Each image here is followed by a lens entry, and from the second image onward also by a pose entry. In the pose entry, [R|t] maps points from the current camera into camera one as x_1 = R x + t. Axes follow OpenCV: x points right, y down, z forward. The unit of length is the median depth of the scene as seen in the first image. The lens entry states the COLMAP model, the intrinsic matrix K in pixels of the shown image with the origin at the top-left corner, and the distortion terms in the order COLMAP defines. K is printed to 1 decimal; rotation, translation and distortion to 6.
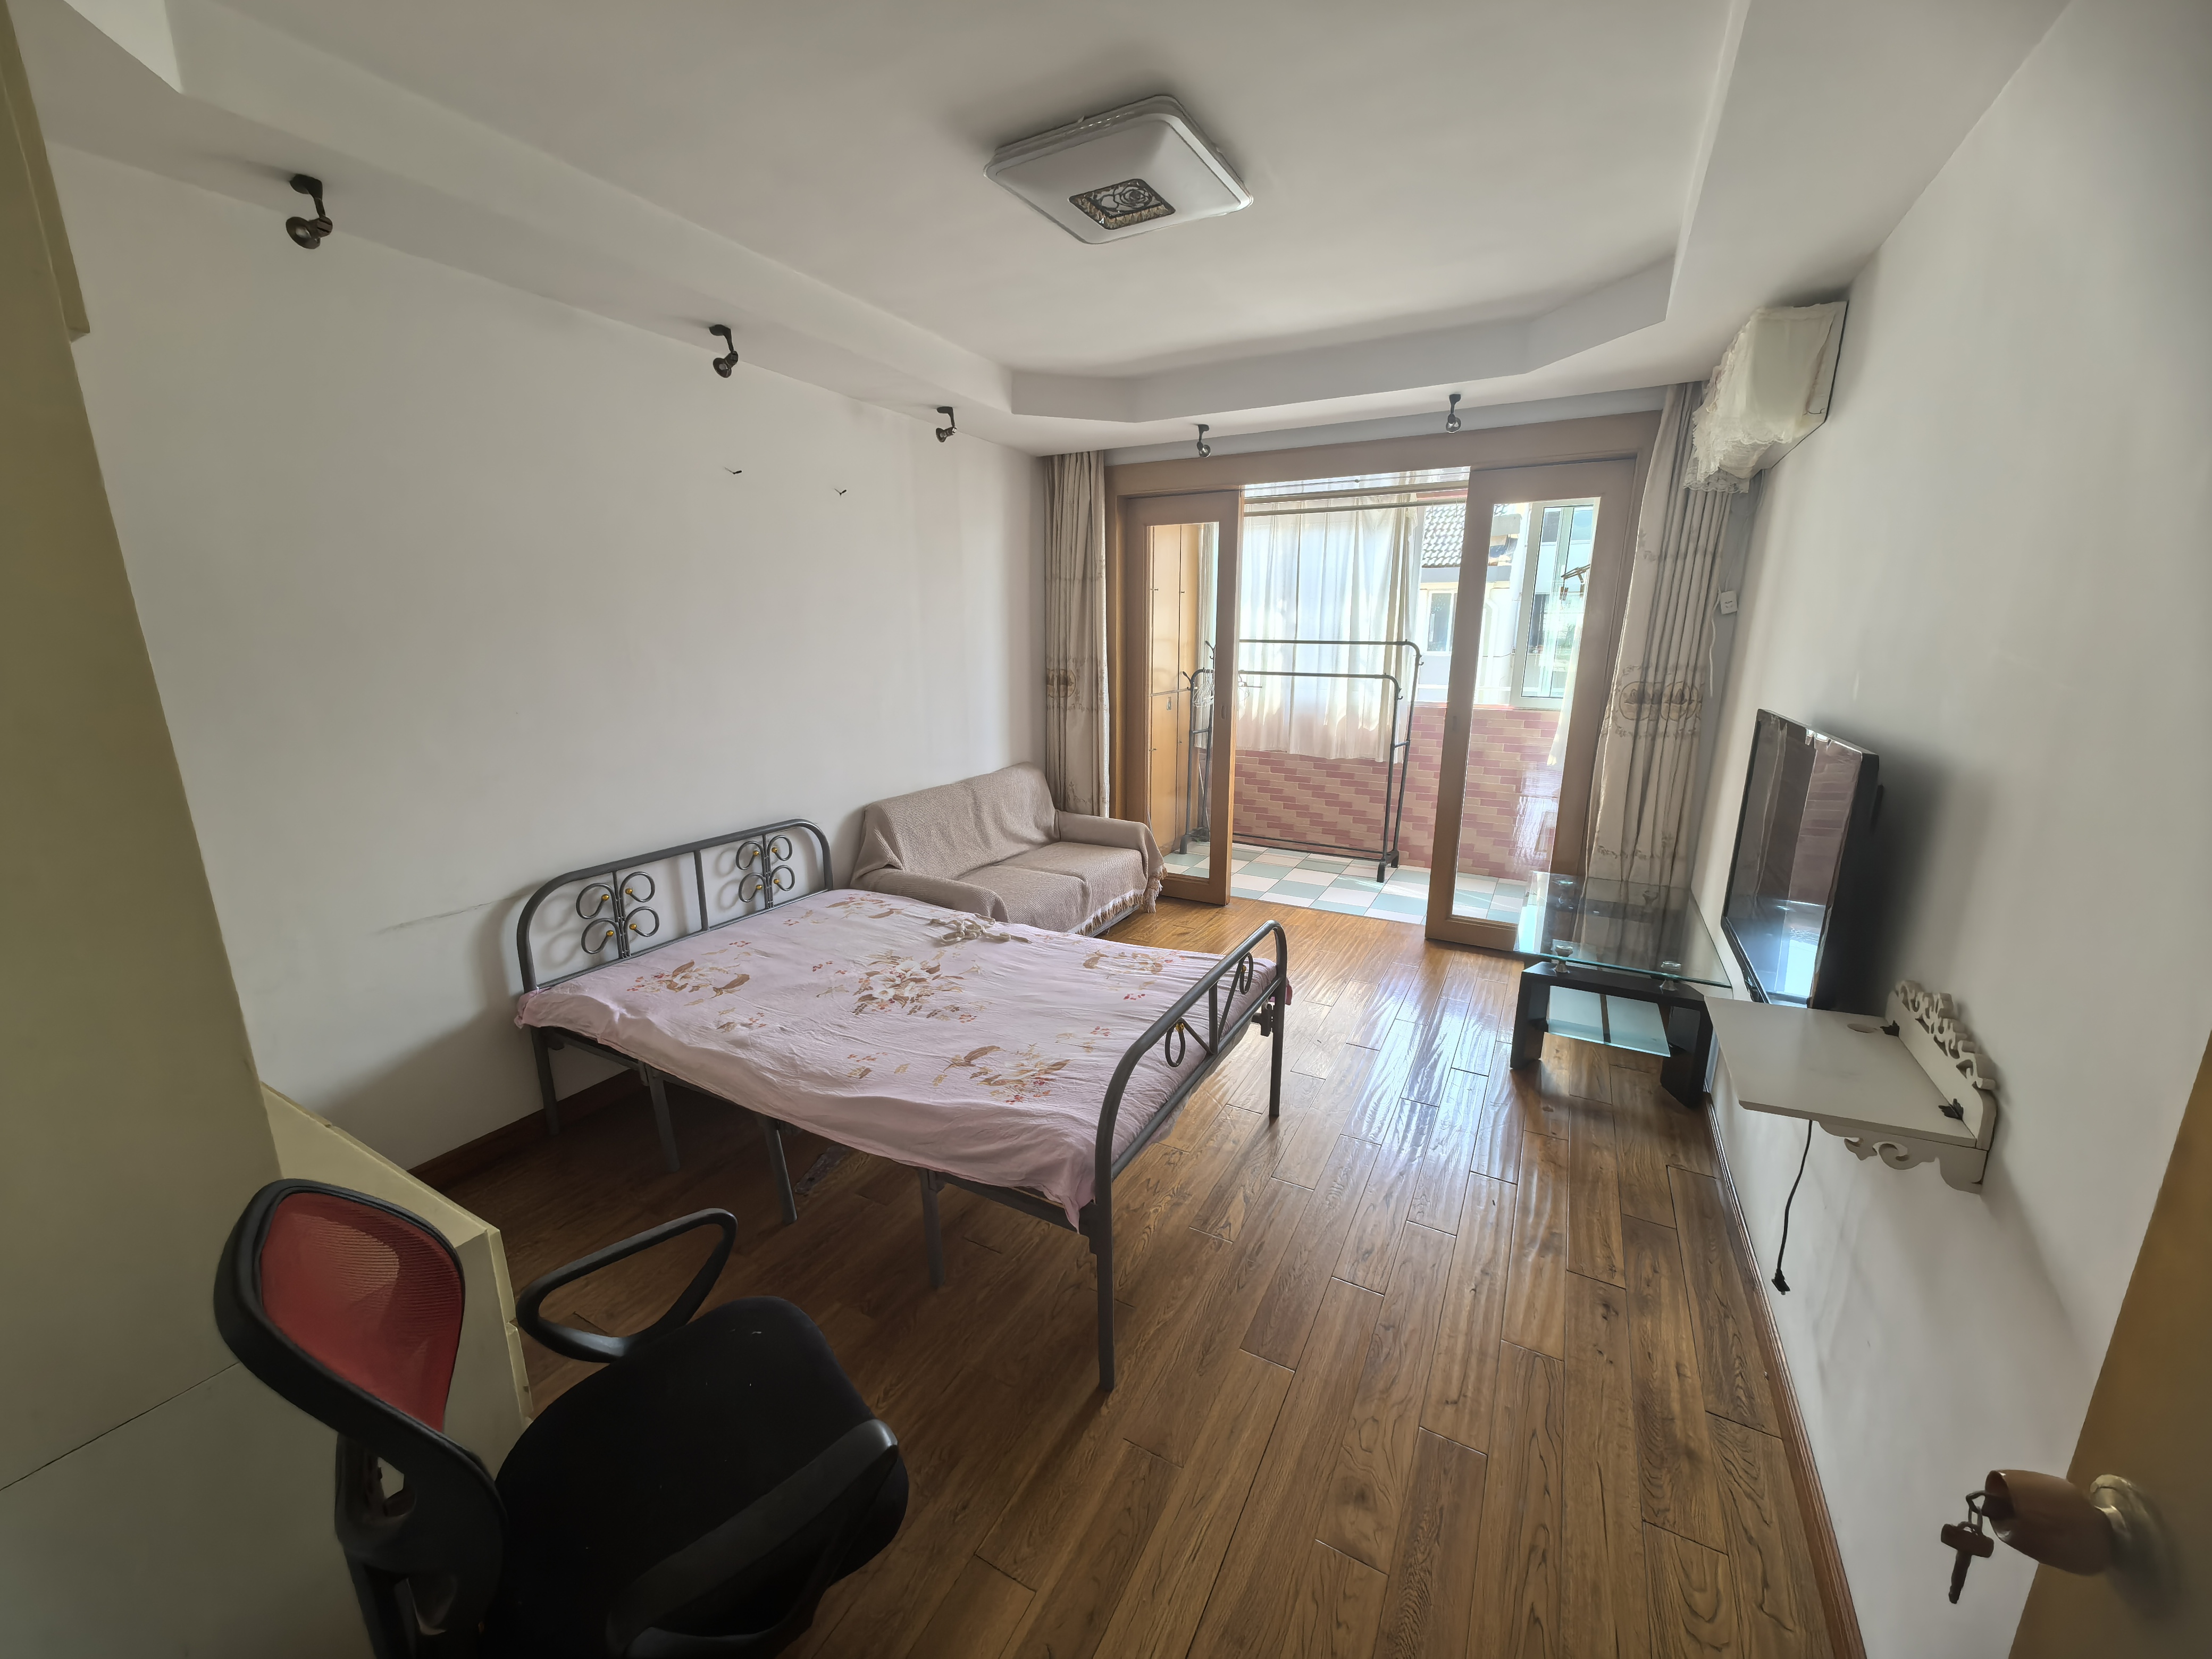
lens RADIAL K [[856.8, 0, 1102.6], [0, 856.8, 838.1], [0, 0, 1]] dist [0.003958, 0.000110]
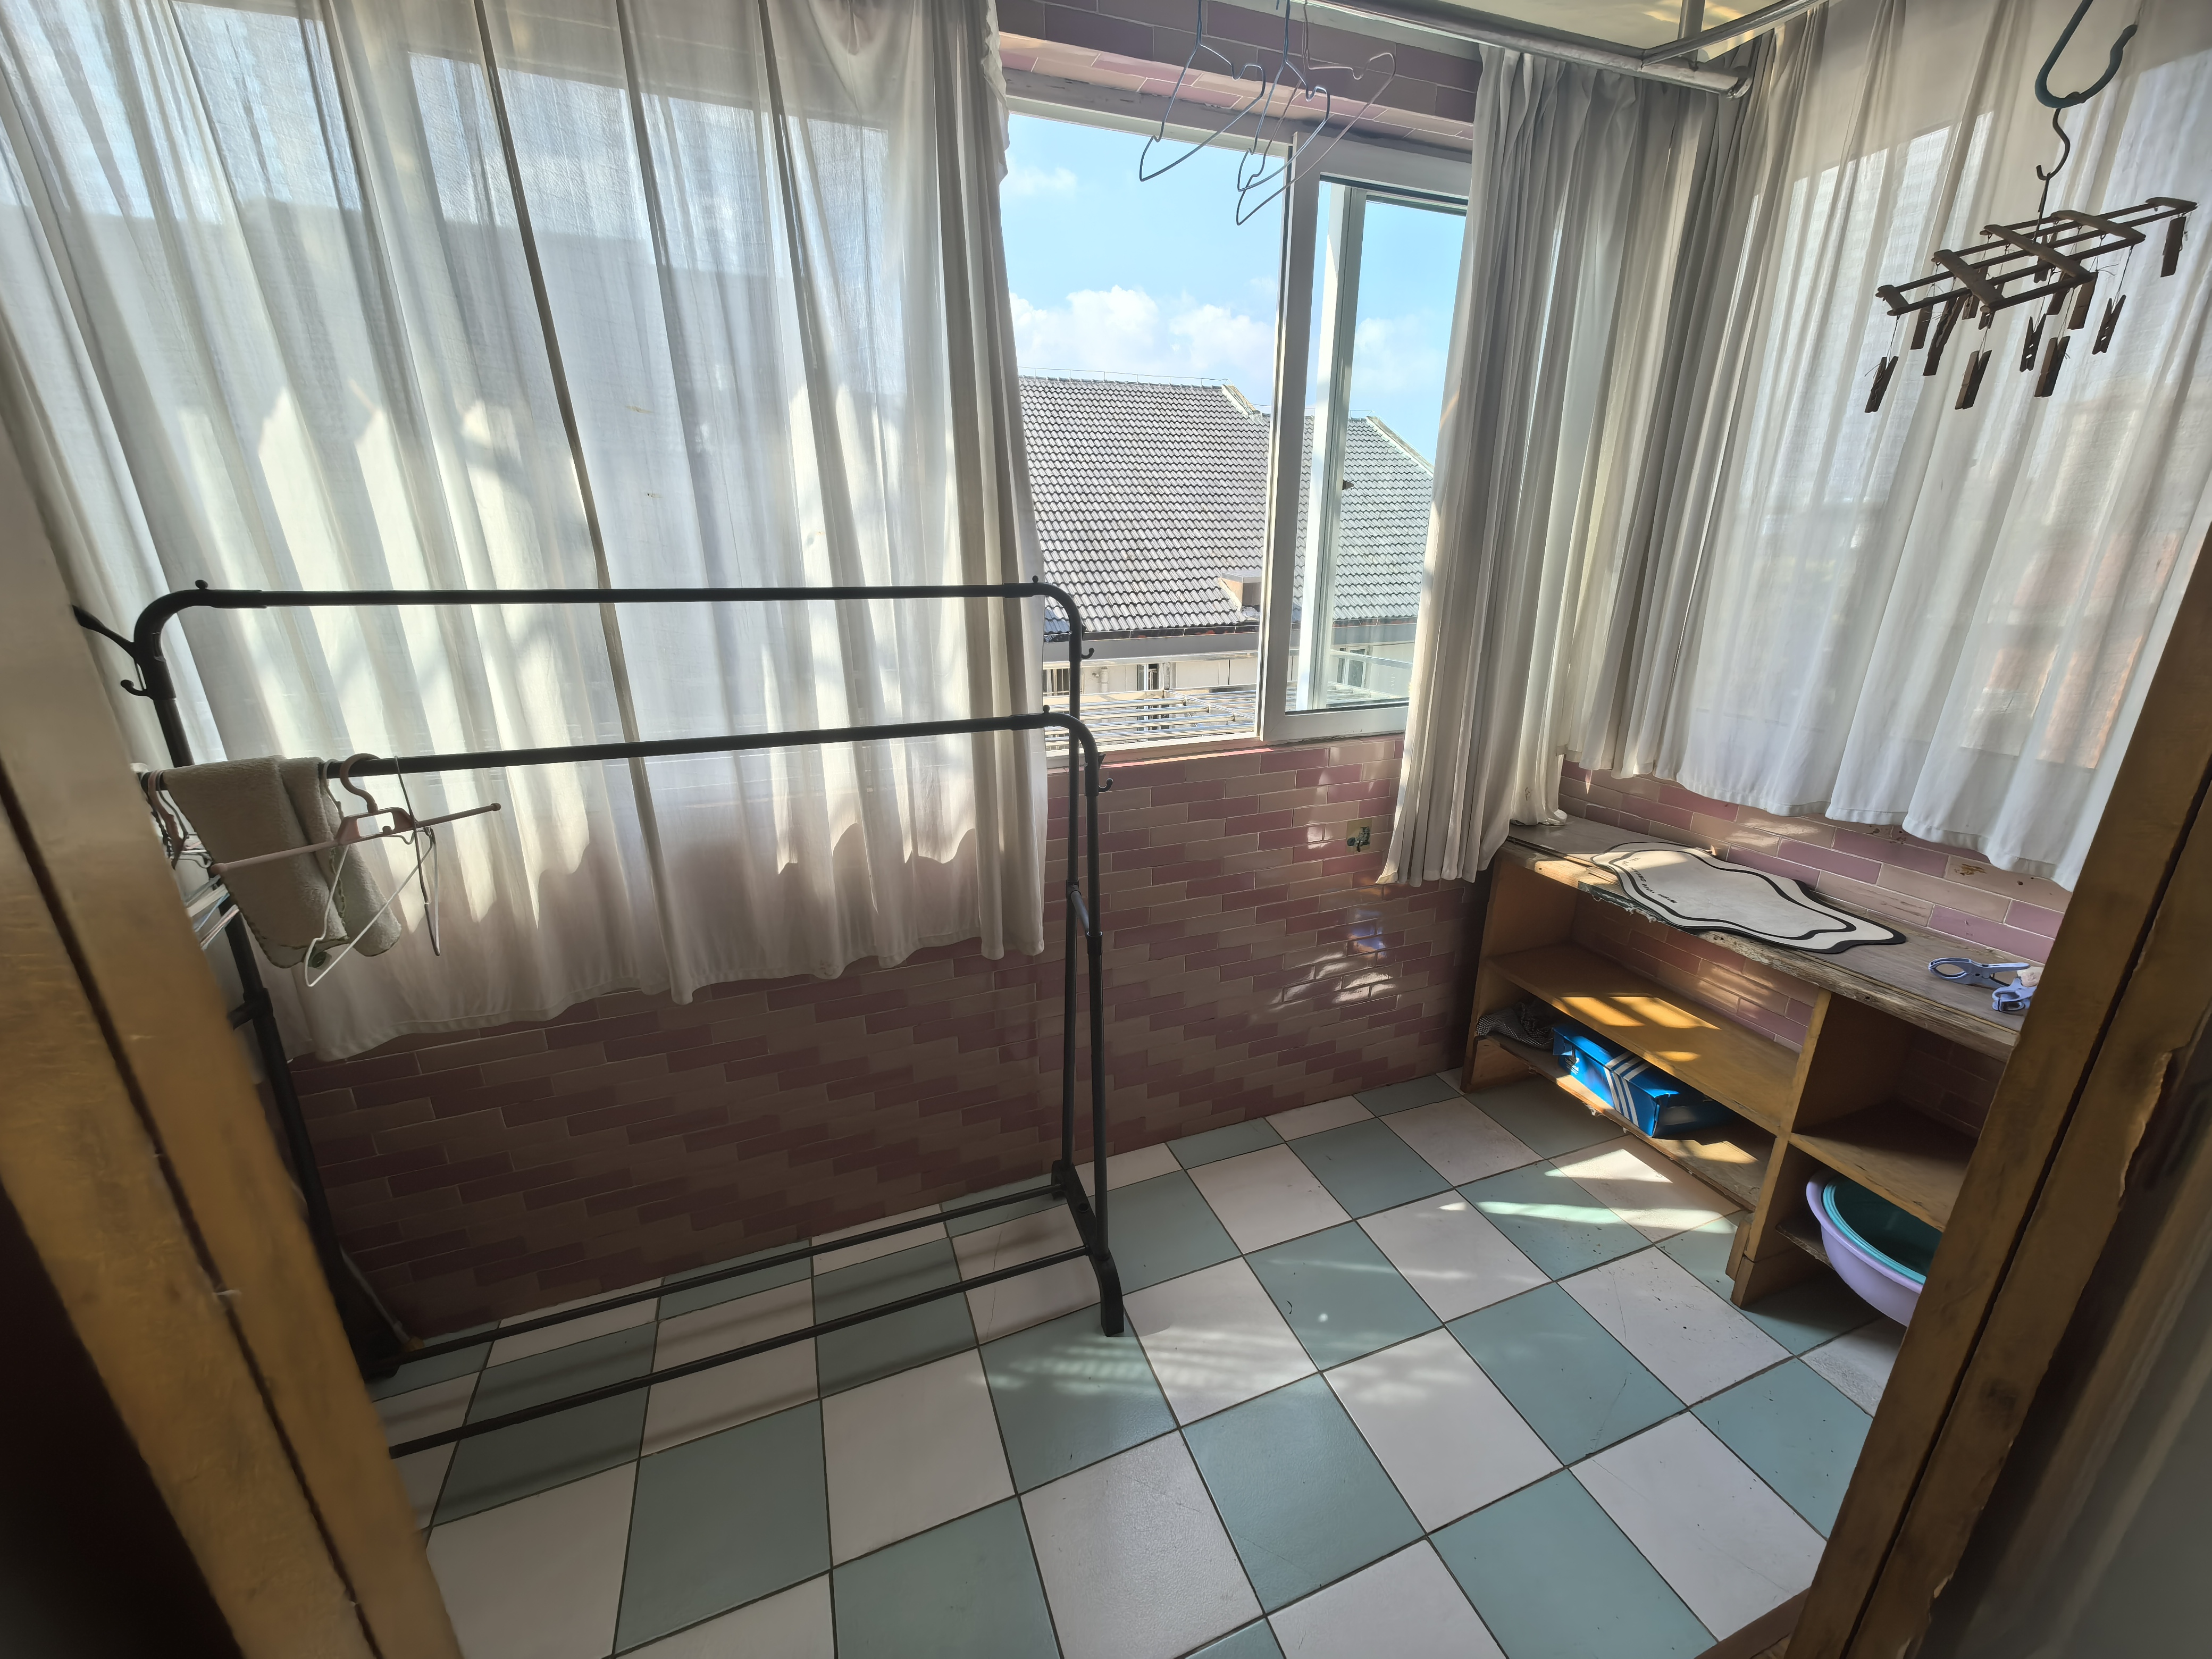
lens RADIAL K [[856.8, 0, 1117.8], [0, 856.8, 818.5], [0, 0, 1]] dist [0.003958, 0.000110]
pose [[0.652852, -0.242779, 0.717525, 0.132375], [0.179924, 0.969838, 0.164444, -0.185060], [-0.735806, 0.021742, 0.676843, 0.742557]]
